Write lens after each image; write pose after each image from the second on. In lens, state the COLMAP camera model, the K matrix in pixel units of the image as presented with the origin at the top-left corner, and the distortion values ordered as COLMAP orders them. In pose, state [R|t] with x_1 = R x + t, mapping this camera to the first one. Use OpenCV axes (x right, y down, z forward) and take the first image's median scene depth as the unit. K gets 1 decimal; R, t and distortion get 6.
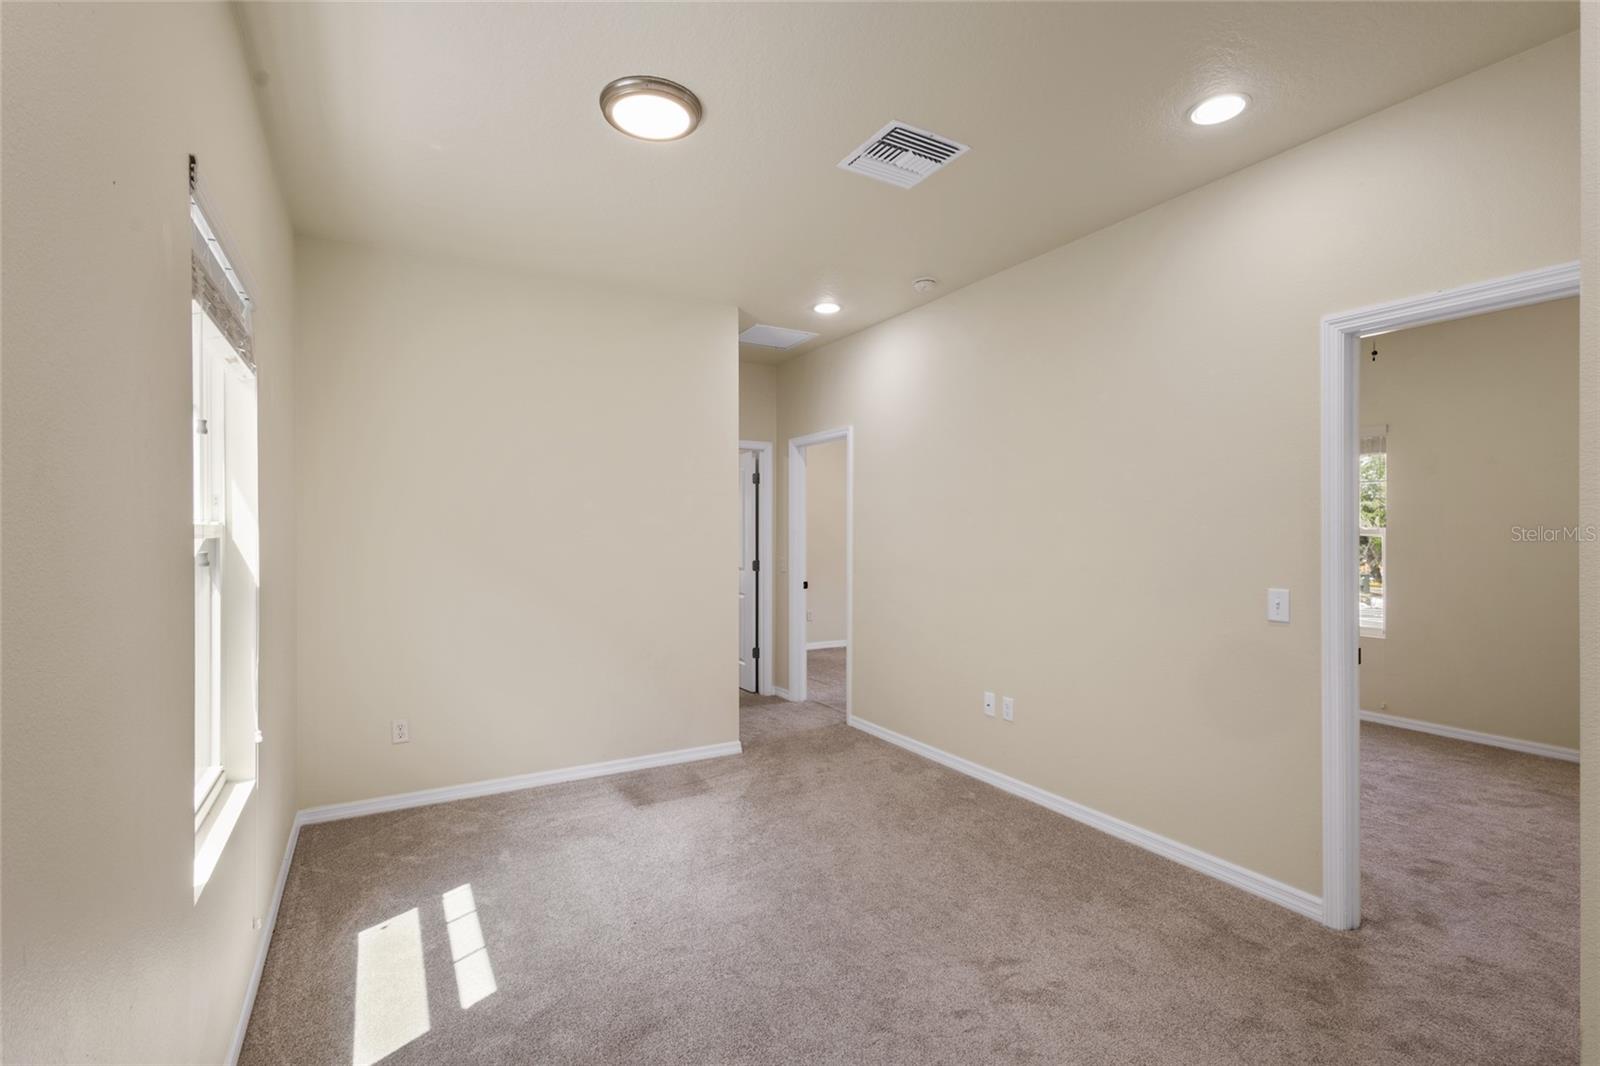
lens RADIAL K [[740.2, 0, 796.0], [0, 740.2, 536.7], [0, 0, 1]] dist [0.014806, -0.005018]
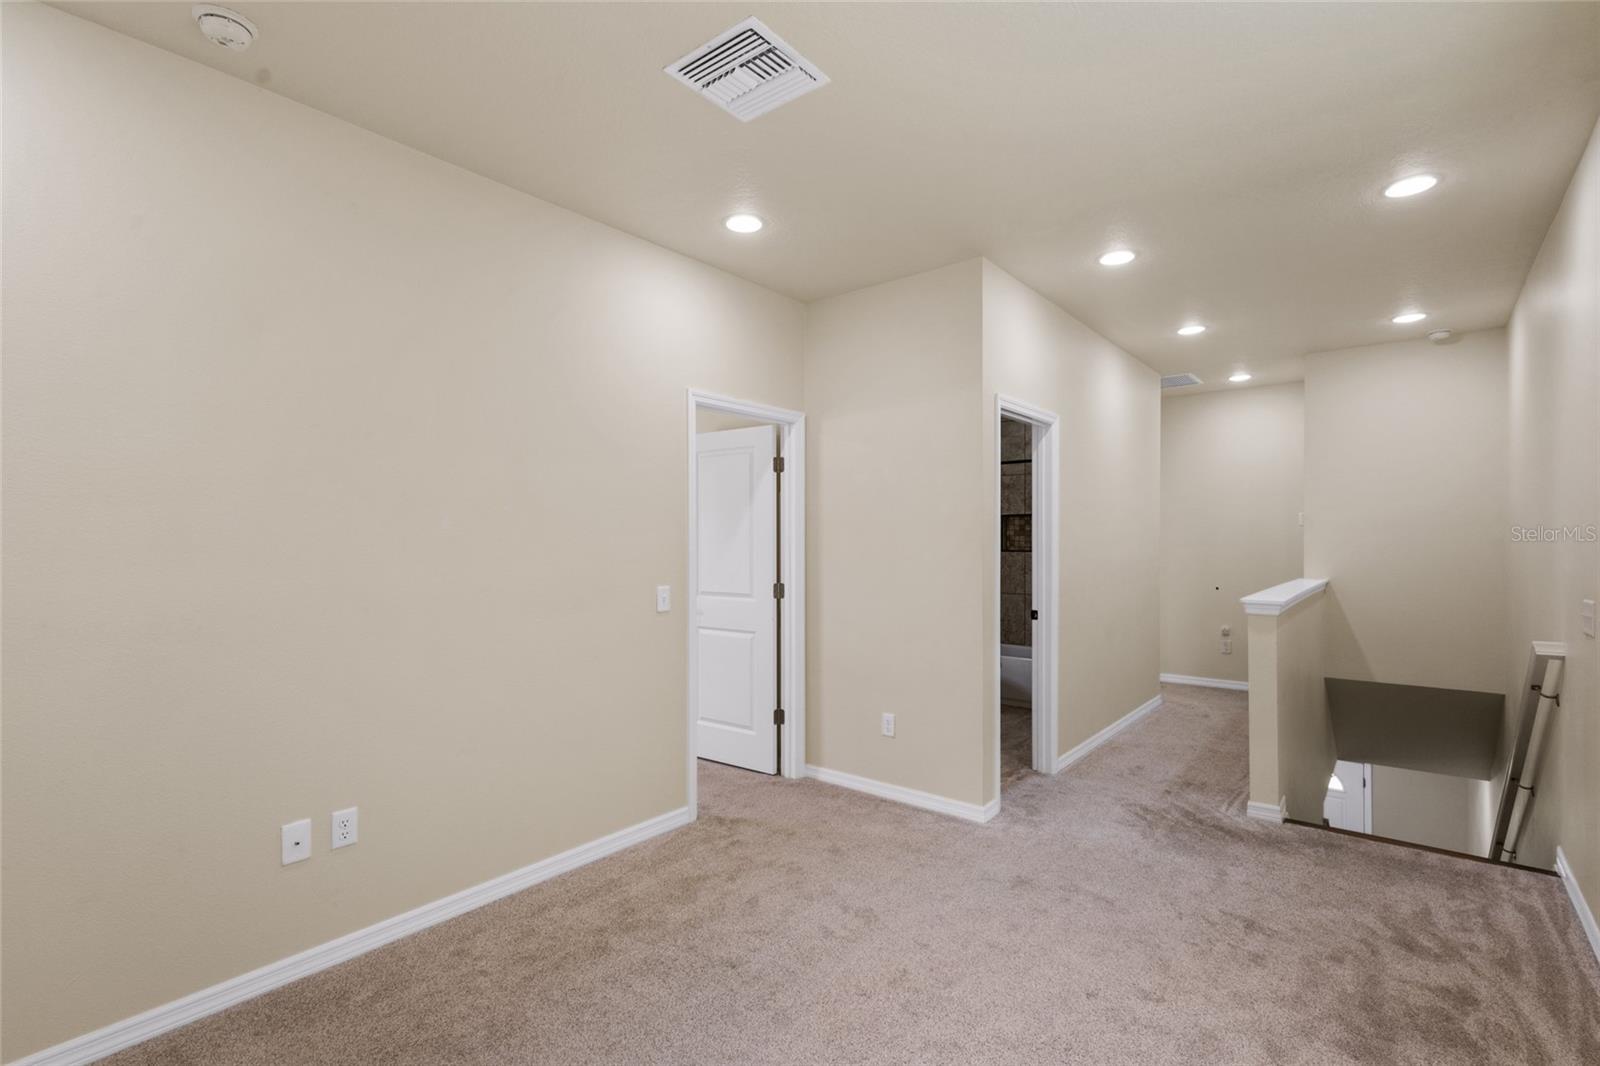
lens RADIAL K [[740.2, 0, 796.0], [0, 740.2, 536.7], [0, 0, 1]] dist [0.014806, -0.005018]
pose [[-0.369861, -0.003731, 0.929080, -0.685354], [0.003587, 0.999979, 0.005444, -0.023747], [-0.929080, 0.005346, -0.369840, 1.377328]]
